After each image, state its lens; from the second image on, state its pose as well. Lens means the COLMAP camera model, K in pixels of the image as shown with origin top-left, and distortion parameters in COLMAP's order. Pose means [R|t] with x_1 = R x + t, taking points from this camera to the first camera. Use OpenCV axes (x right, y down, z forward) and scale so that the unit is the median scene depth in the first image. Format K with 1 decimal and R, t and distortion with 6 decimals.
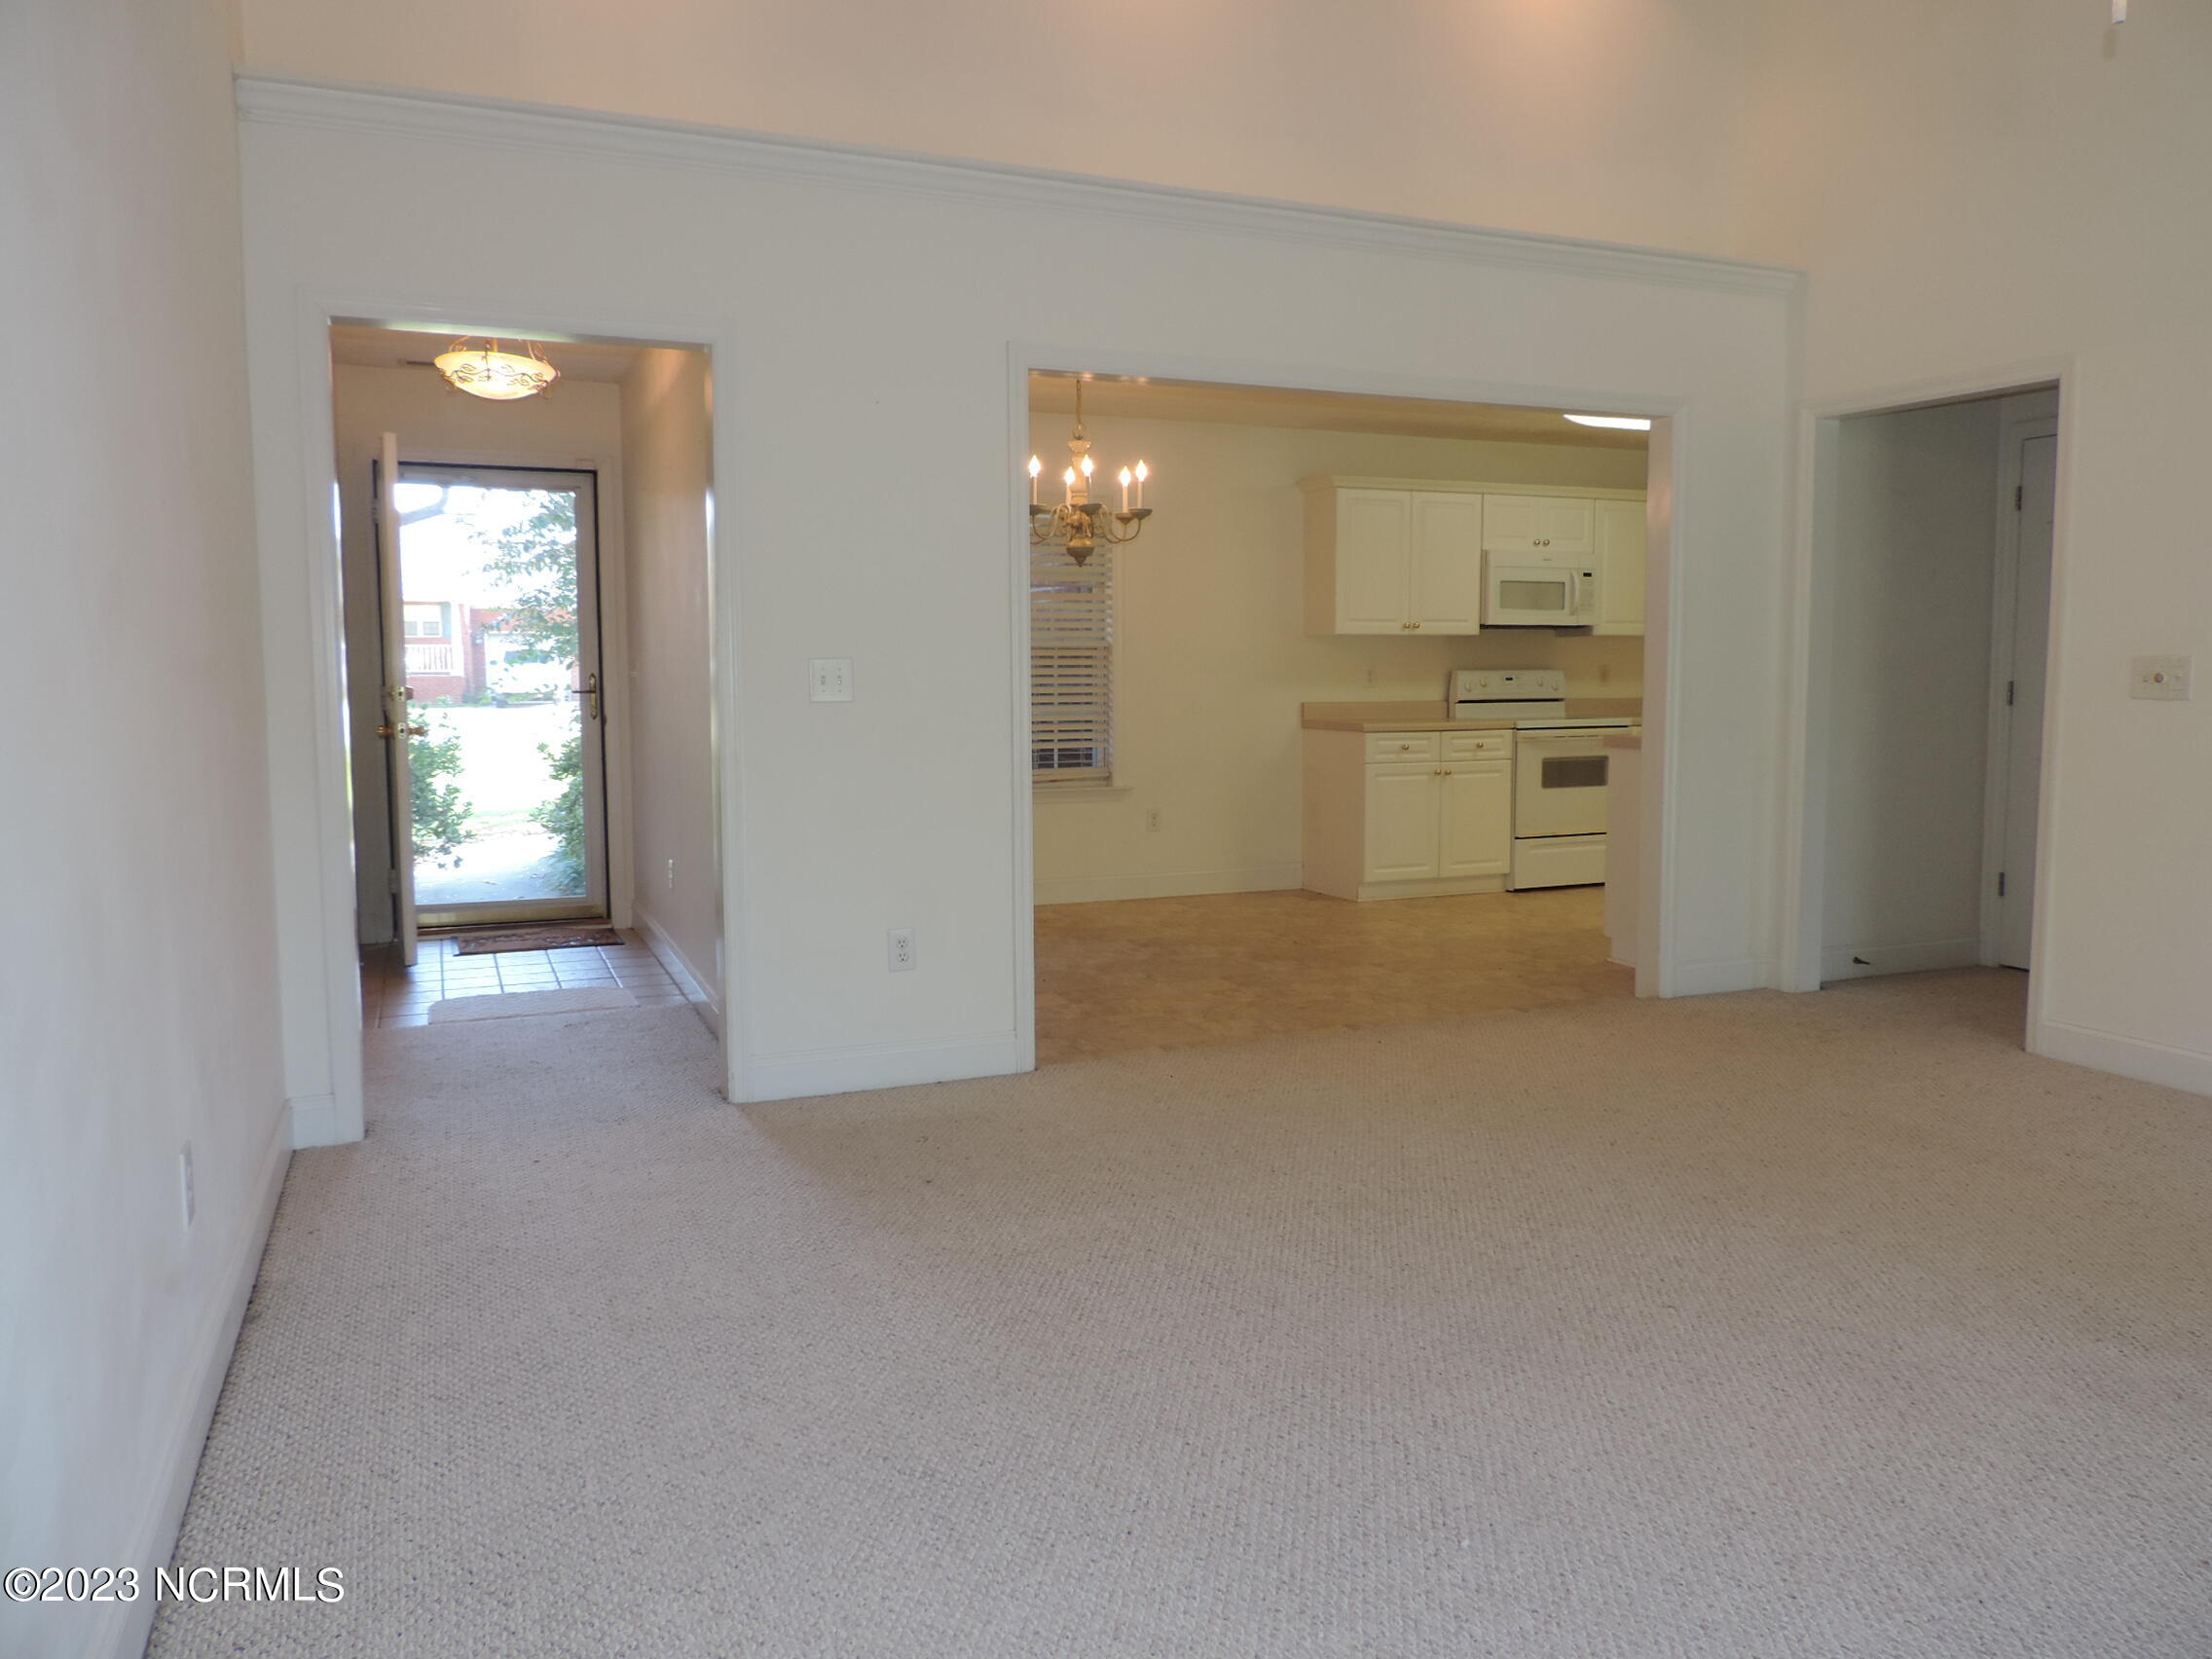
lens RADIAL K [[1579.8, 0, 1110.3], [0, 1579.8, 822.5], [0, 0, 1]] dist [-0.011732, 0.001906]
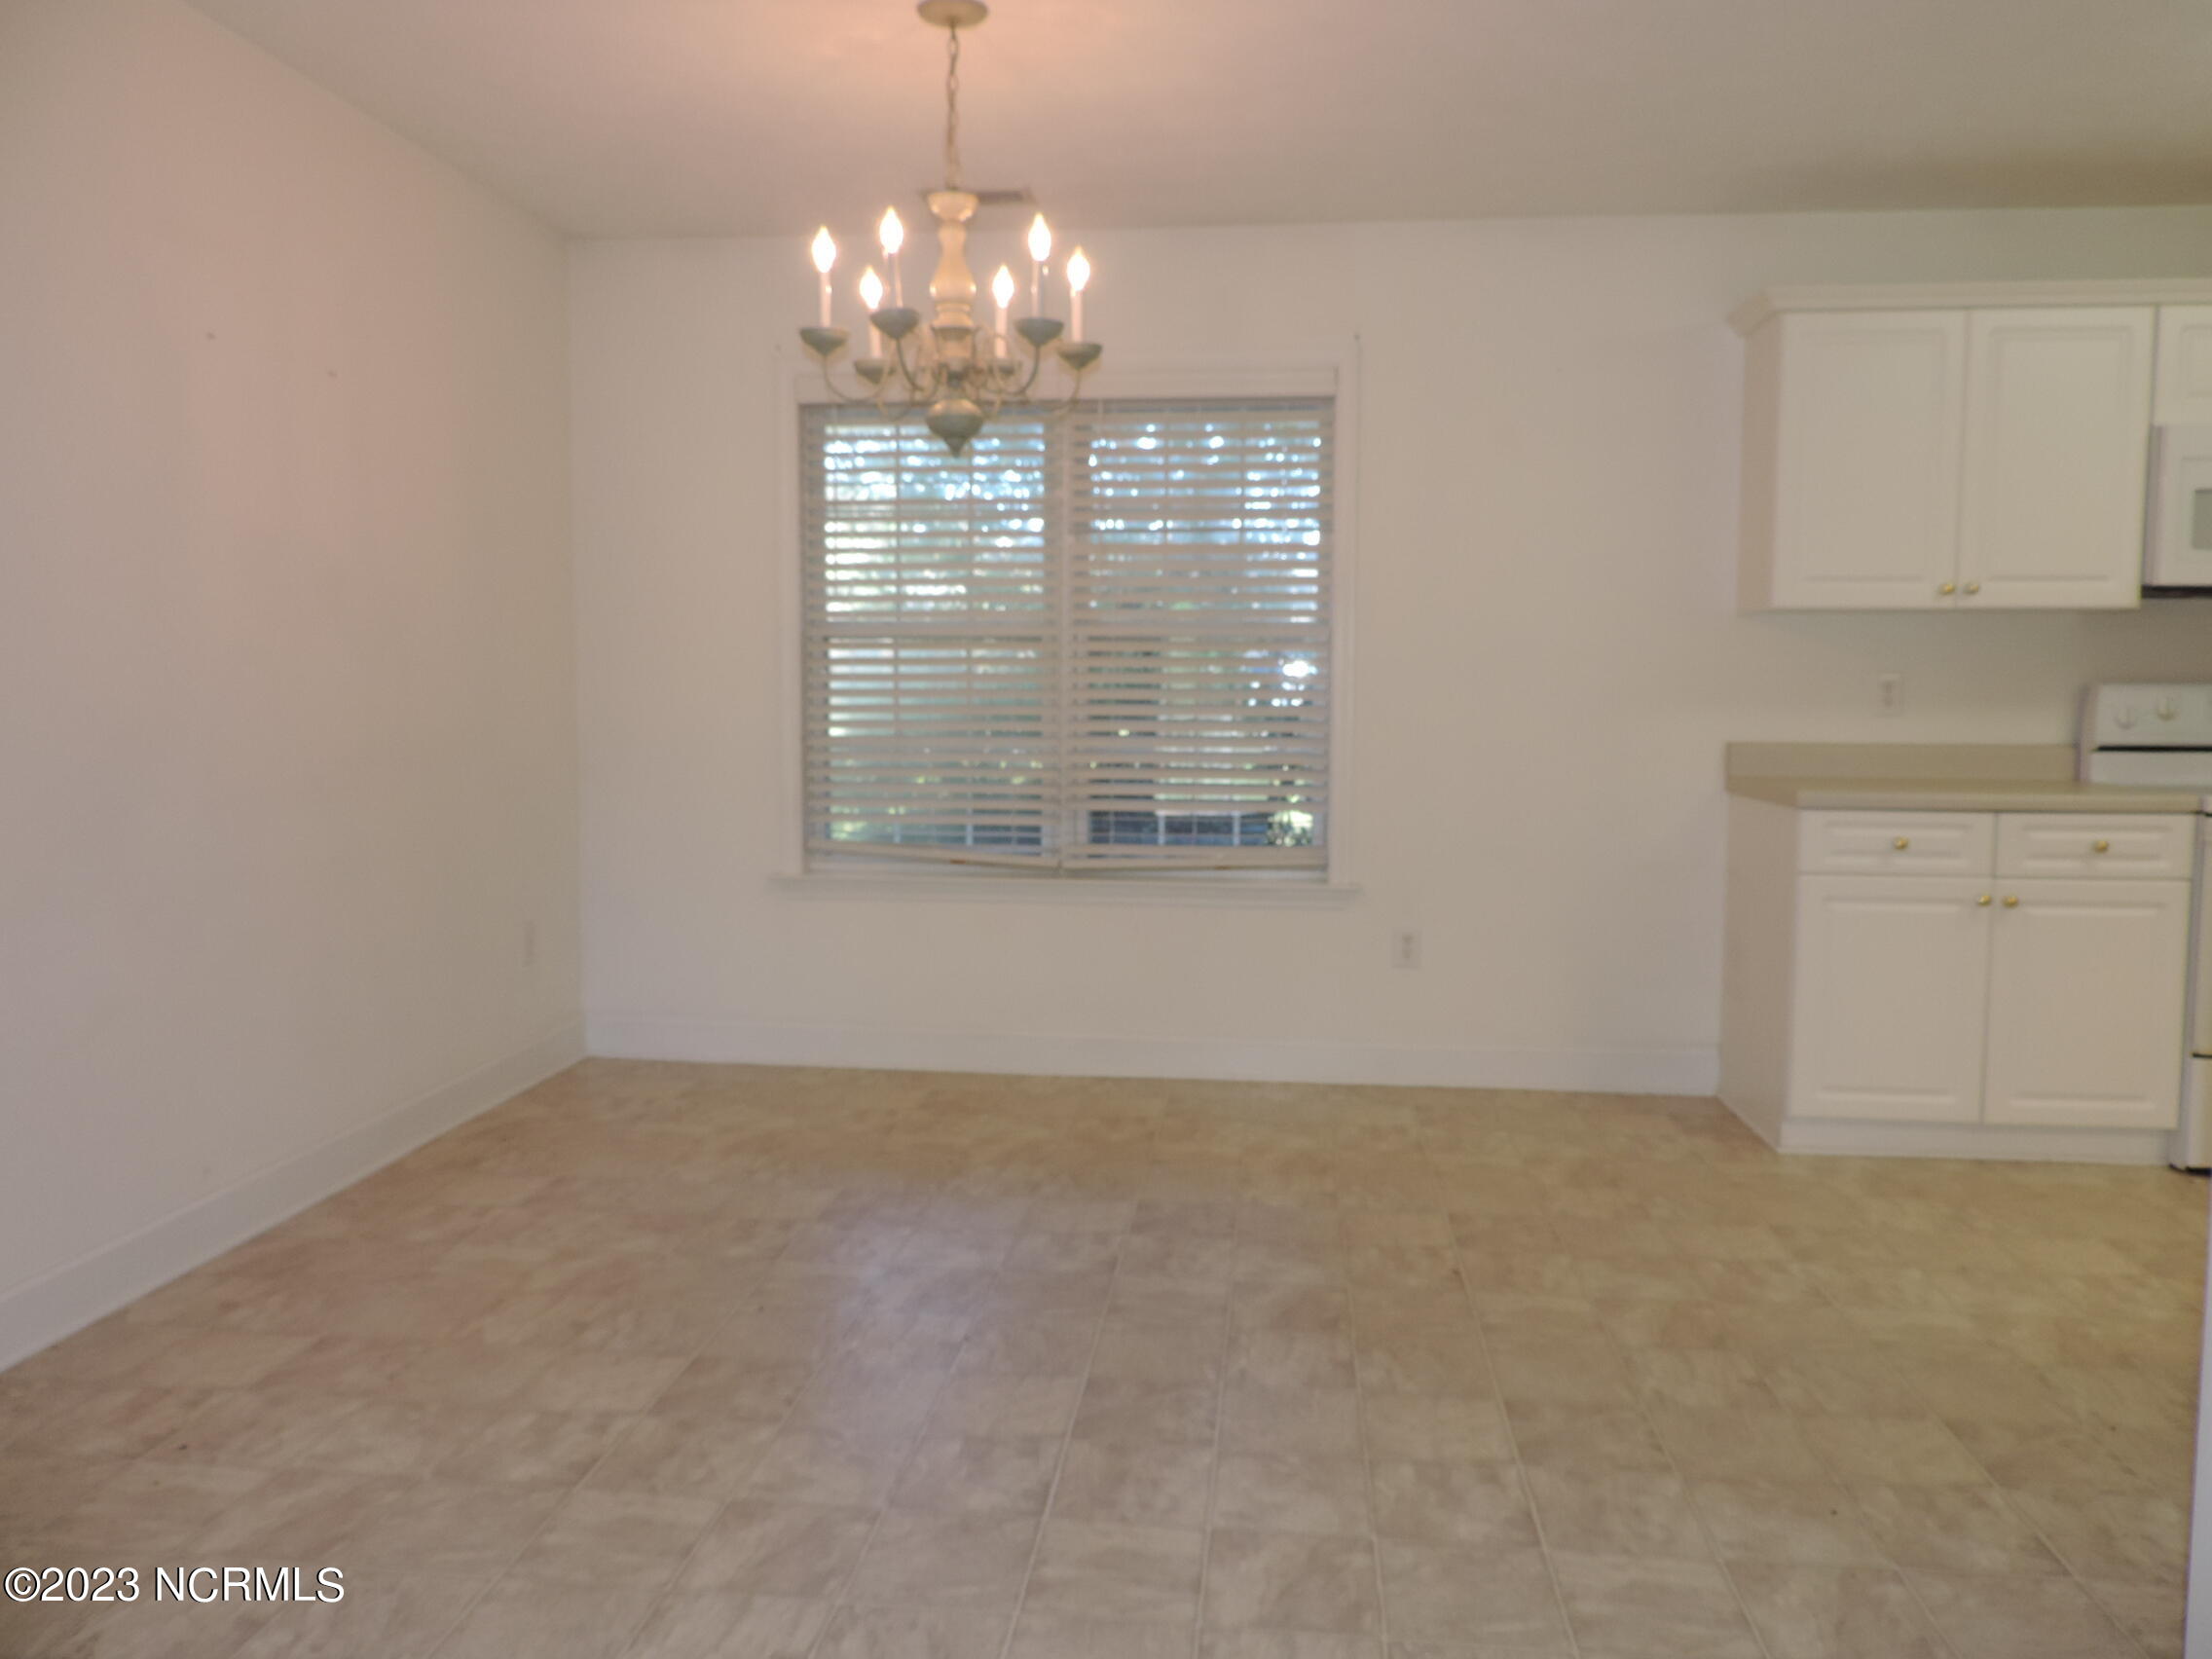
lens RADIAL K [[1579.8, 0, 1110.3], [0, 1579.8, 822.5], [0, 0, 1]] dist [-0.011732, 0.001906]
pose [[0.875713, 0.049104, -0.480329, 0.199986], [-0.053761, 0.998546, 0.004067, -0.041948], [0.479830, 0.022262, 0.877079, 0.459600]]
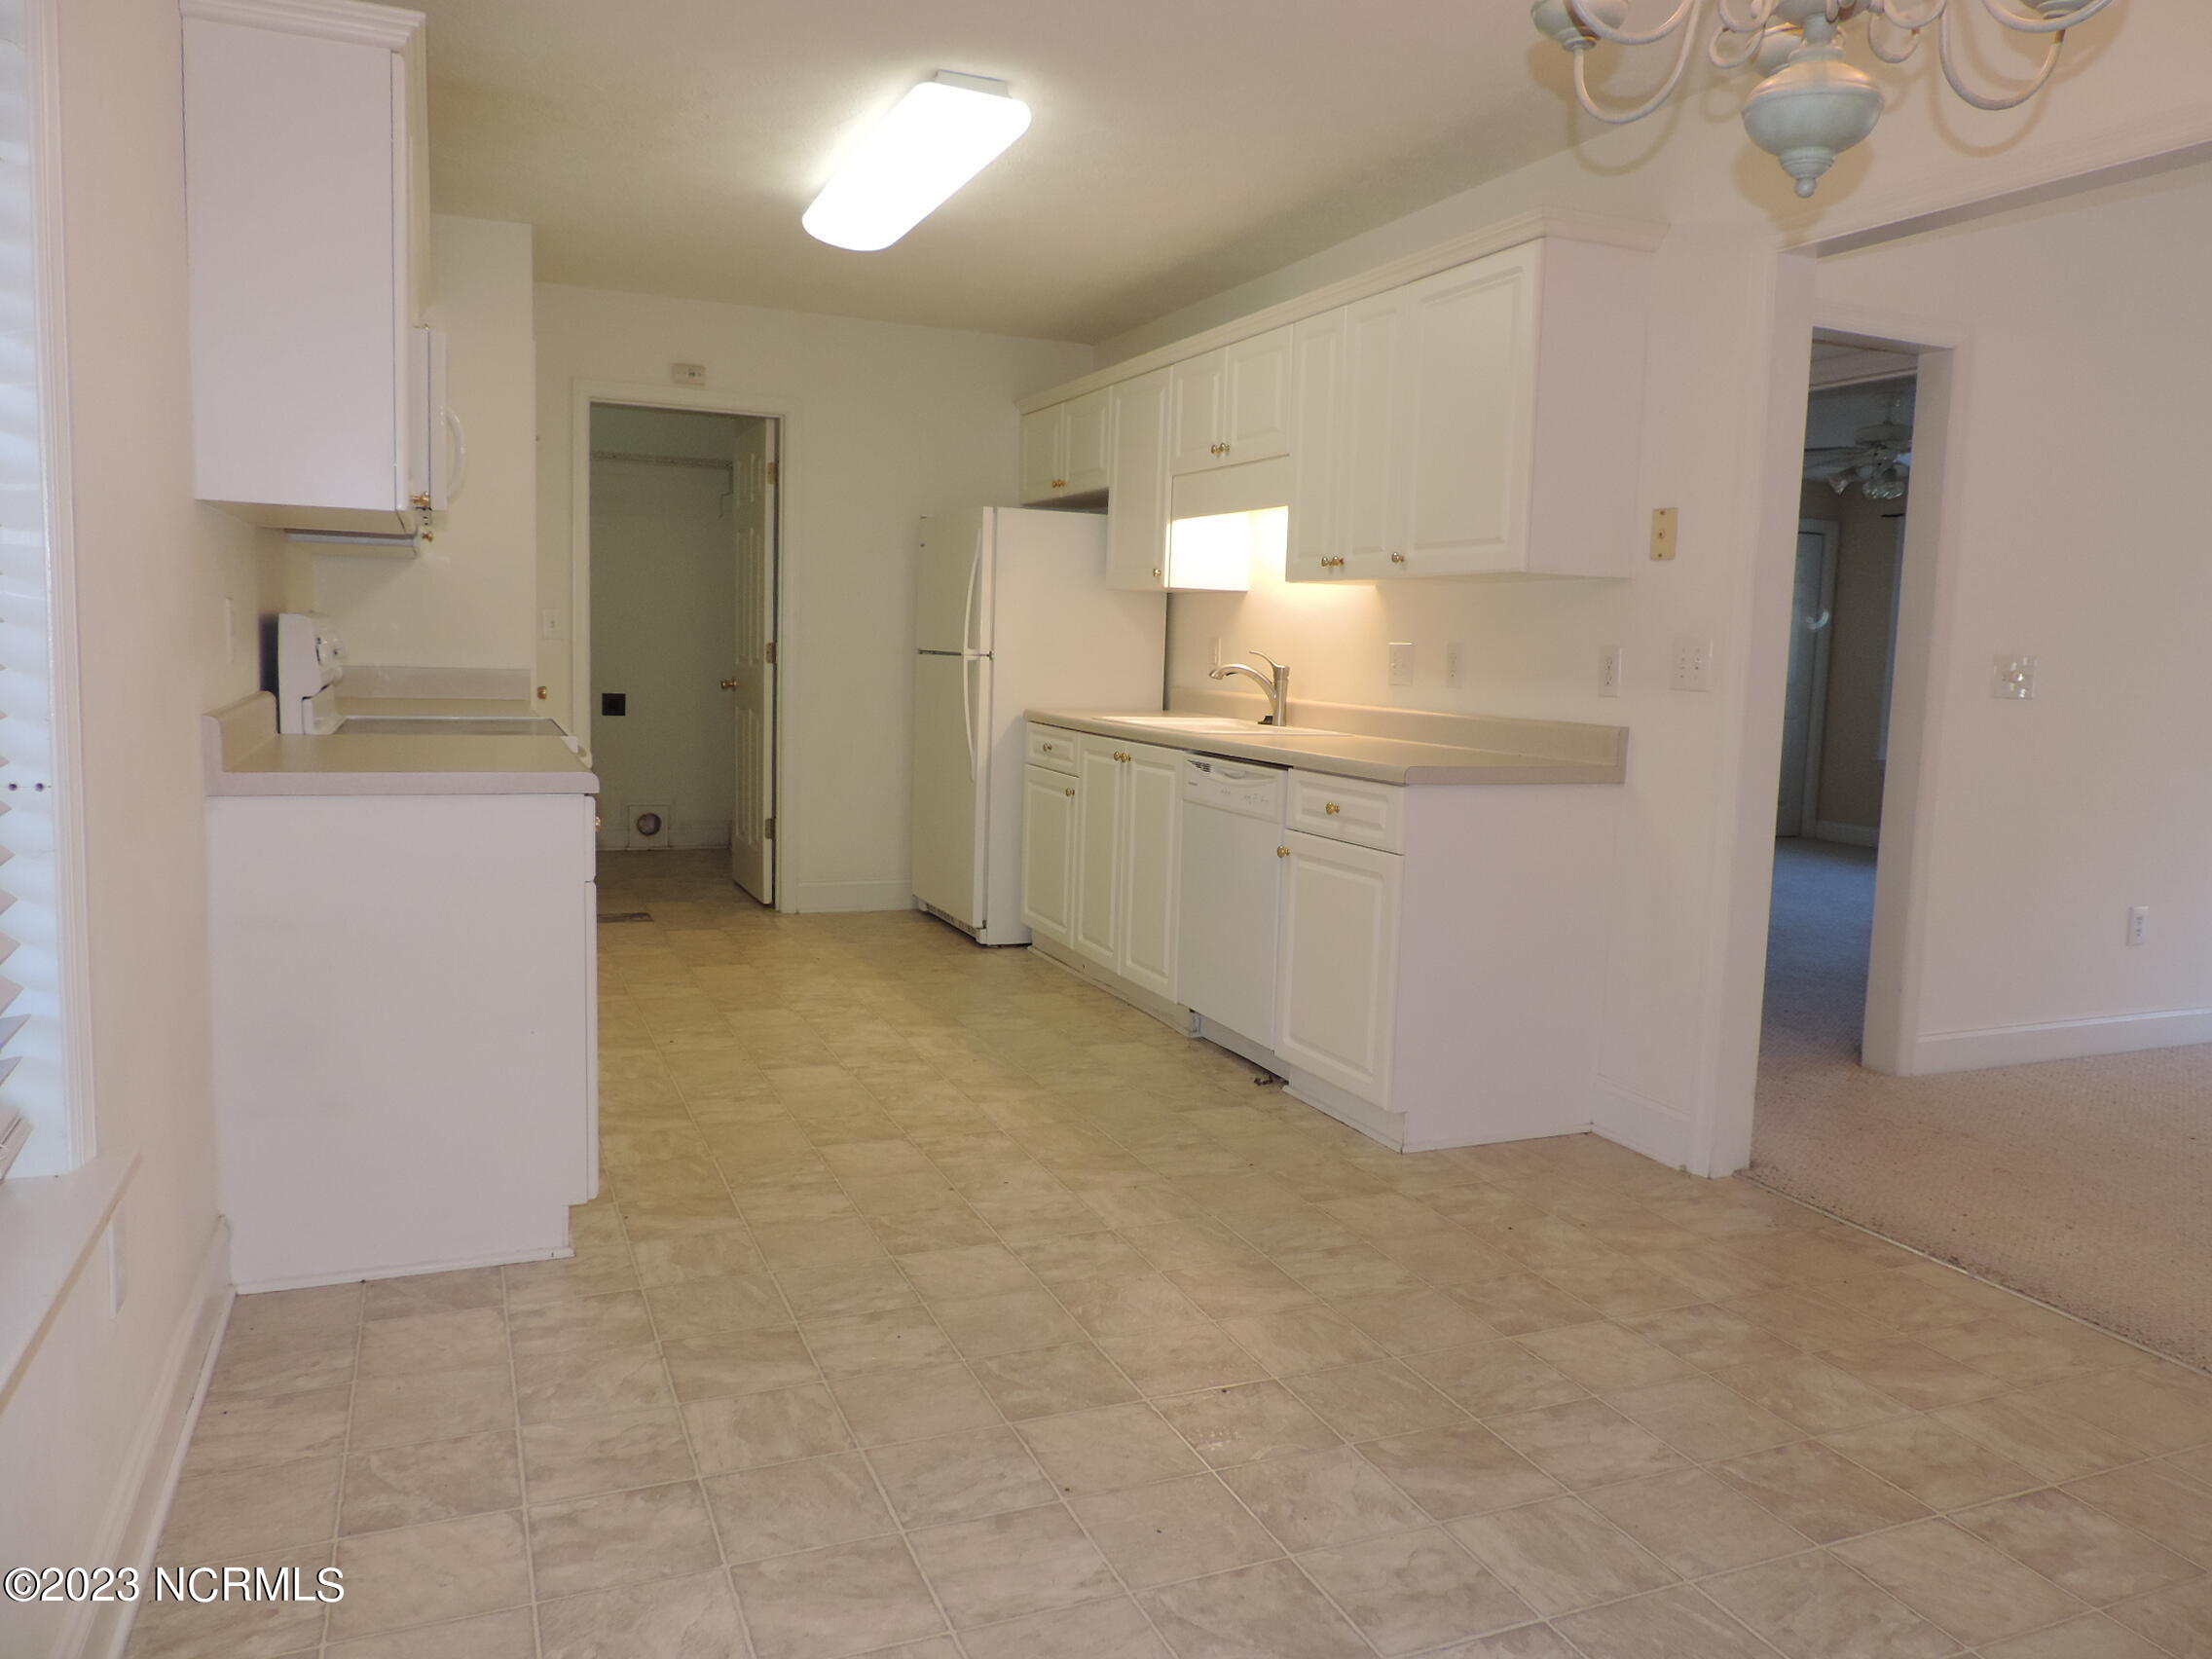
lens RADIAL K [[1570.0, 0, 1104.9], [0, 1570.0, 854.1], [0, 0, 1]] dist [-0.031099, 0.029666]
pose [[-0.005656, -0.131551, 0.991293, -0.190689], [0.062952, 0.989296, 0.131646, -0.081016], [-0.998001, 0.063148, 0.002685, 0.851045]]
